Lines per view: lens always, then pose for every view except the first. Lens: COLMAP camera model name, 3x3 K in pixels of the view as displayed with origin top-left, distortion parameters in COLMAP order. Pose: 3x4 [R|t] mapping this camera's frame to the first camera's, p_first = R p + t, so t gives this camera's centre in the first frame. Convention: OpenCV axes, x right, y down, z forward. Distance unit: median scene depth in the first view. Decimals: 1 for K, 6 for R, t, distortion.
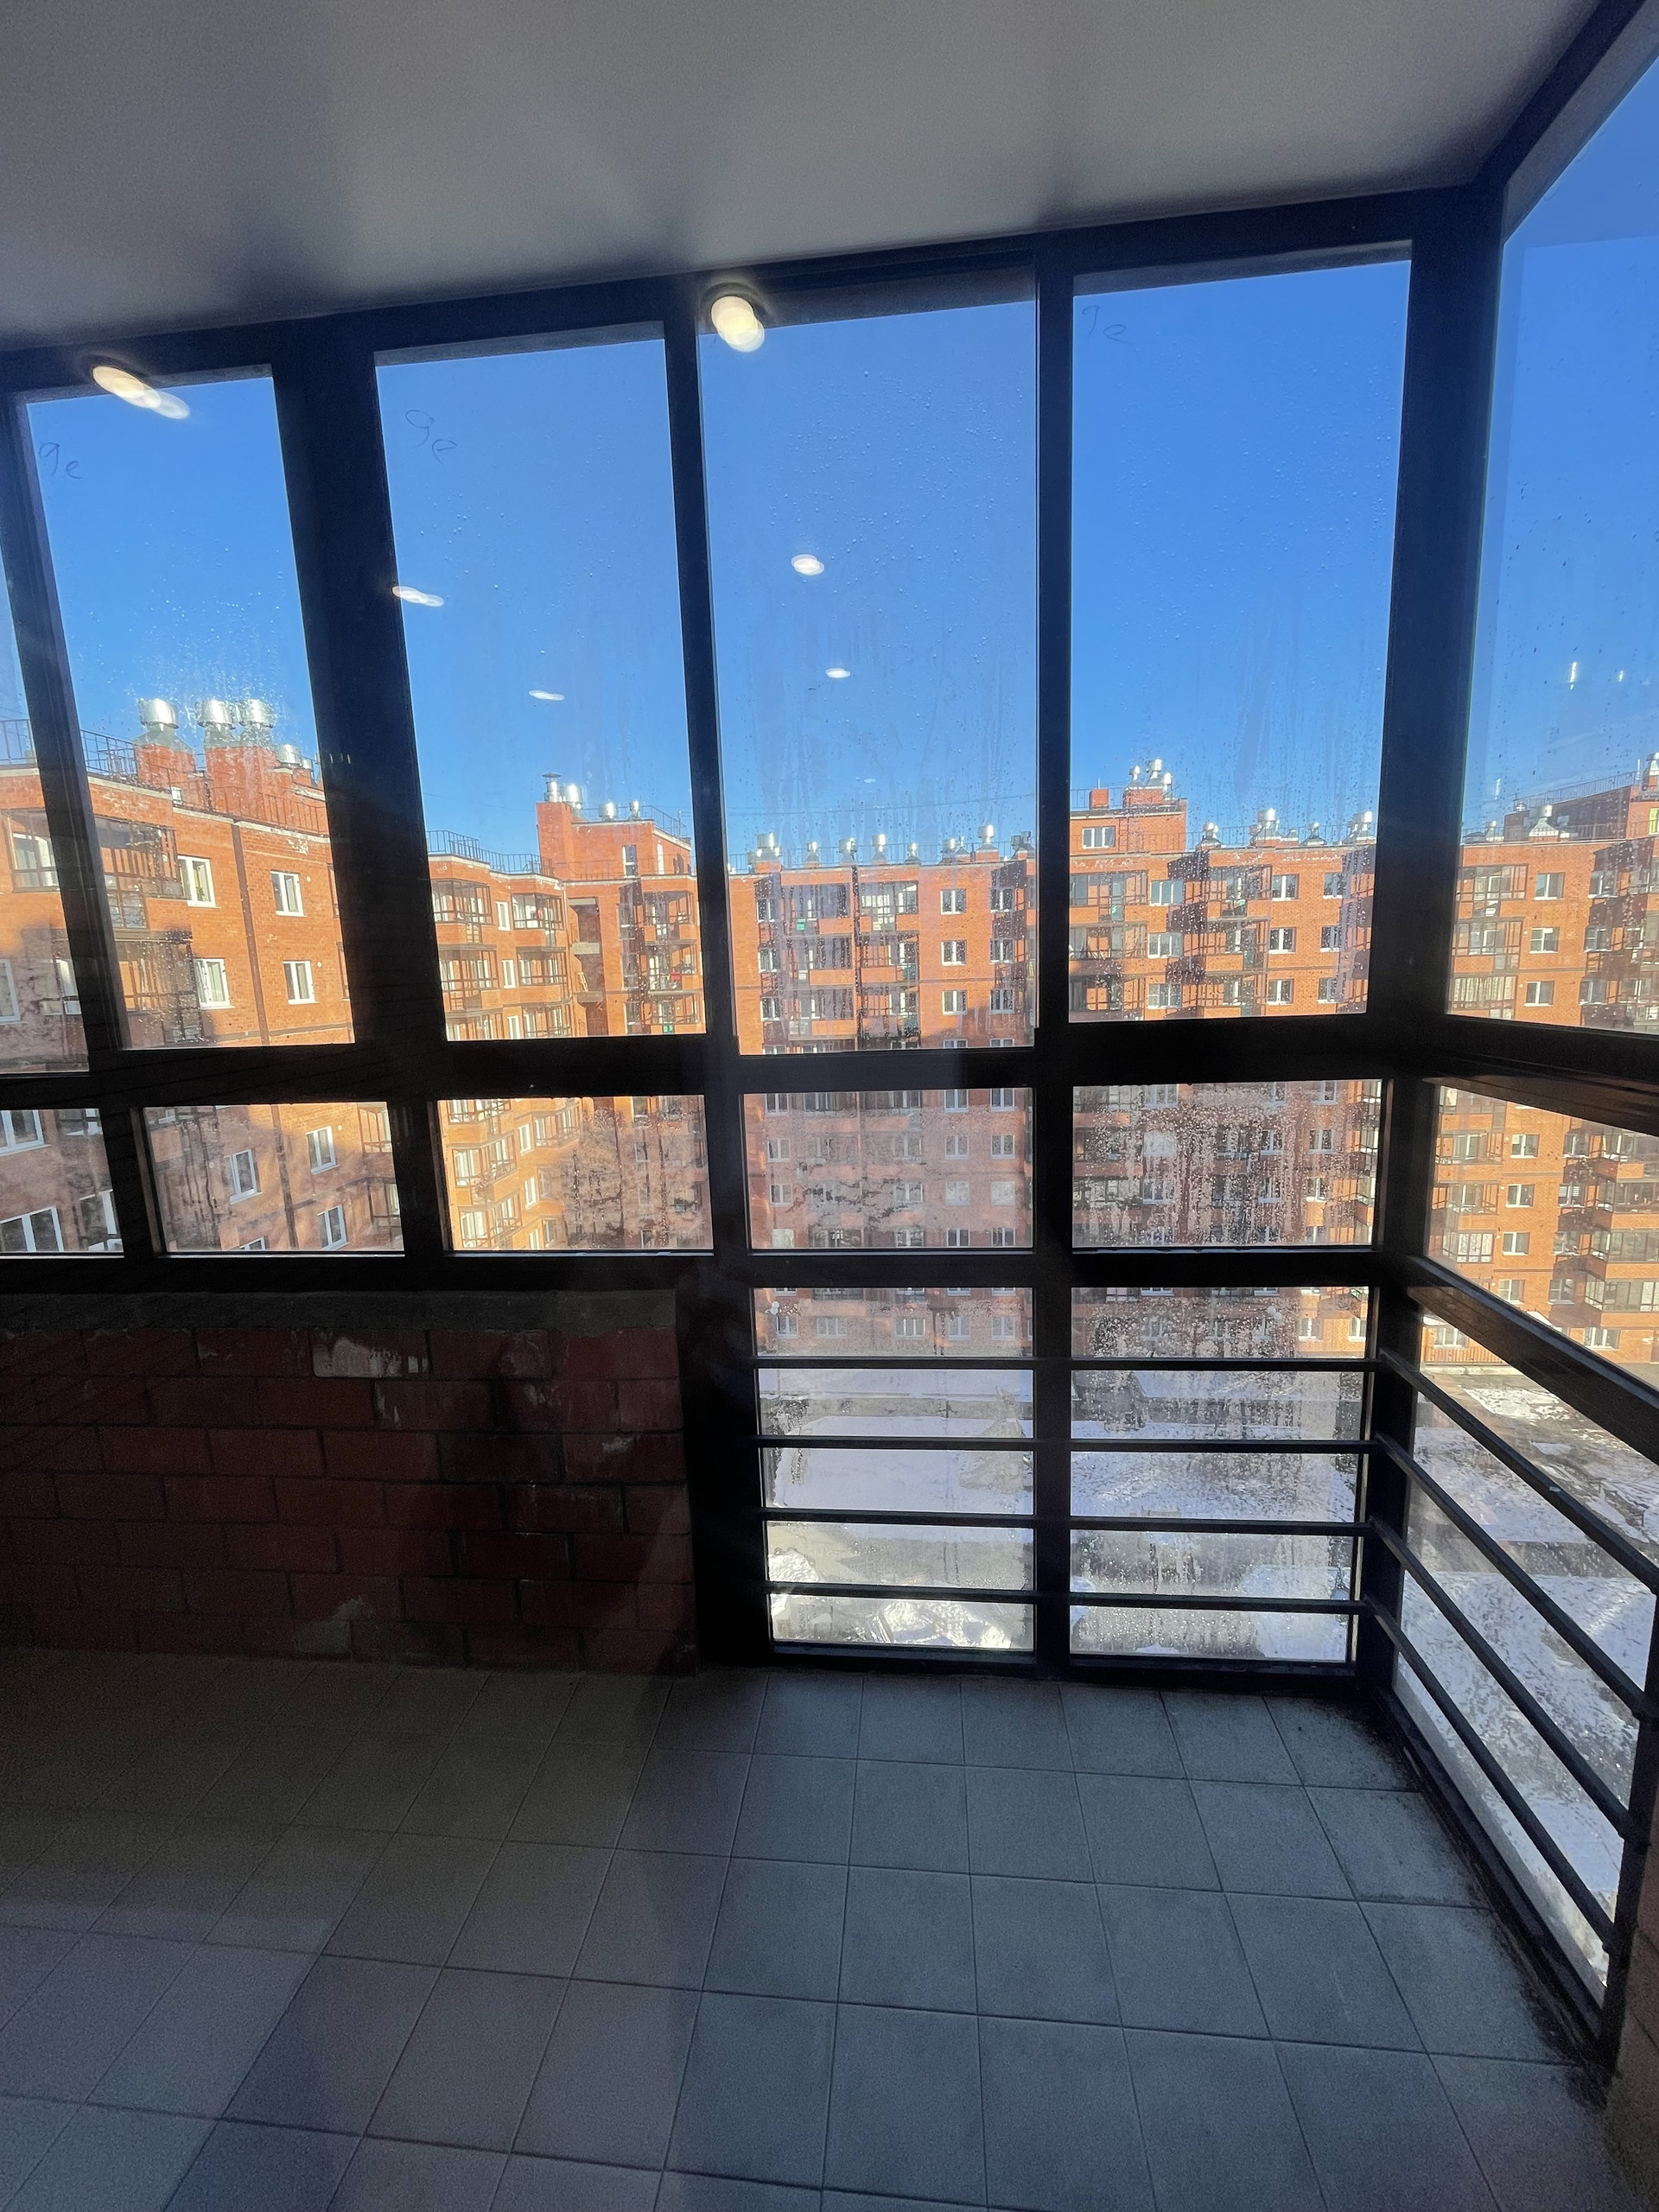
lens RADIAL K [[888.4, 0, 830.9], [0, 888.4, 1114.5], [0, 0, 1]] dist [0.001297, -0.000658]
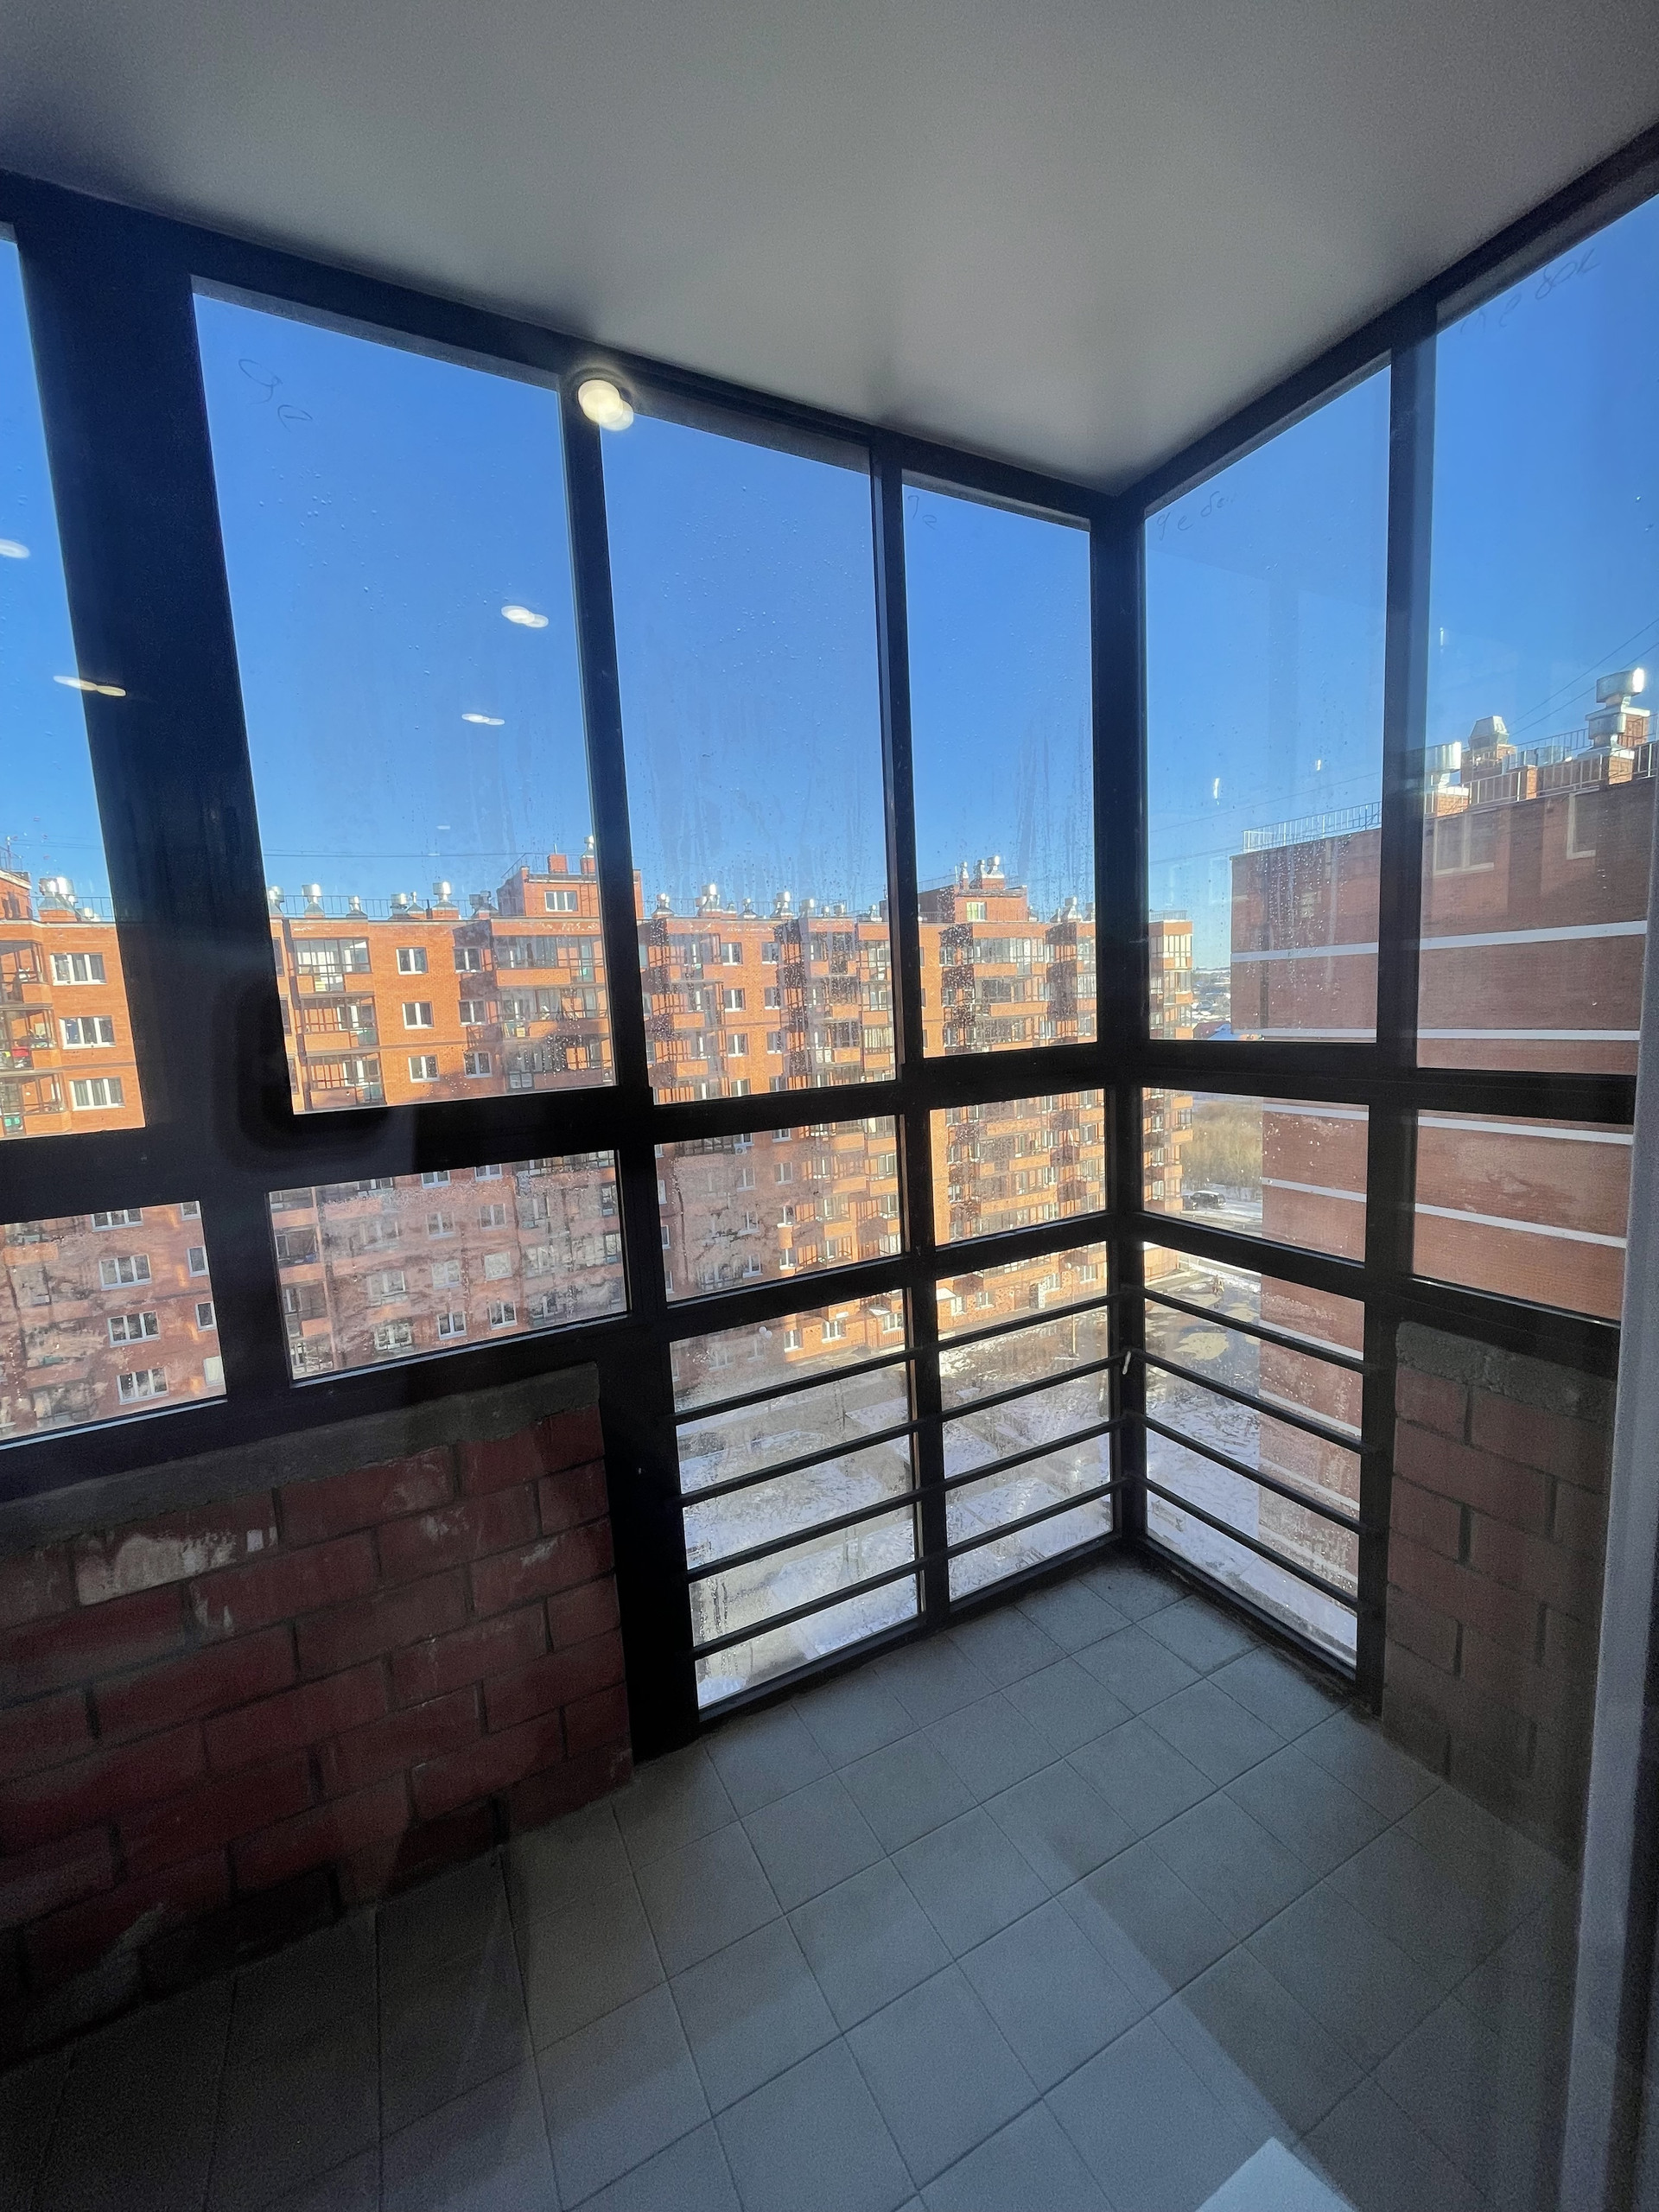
lens RADIAL K [[888.4, 0, 830.9], [0, 888.4, 1114.5], [0, 0, 1]] dist [0.001297, -0.000658]
pose [[0.835867, -0.076256, 0.543609, -0.441899], [0.112400, 0.993097, -0.033520, -0.000967], [-0.537301, 0.089120, 0.838669, 0.060211]]
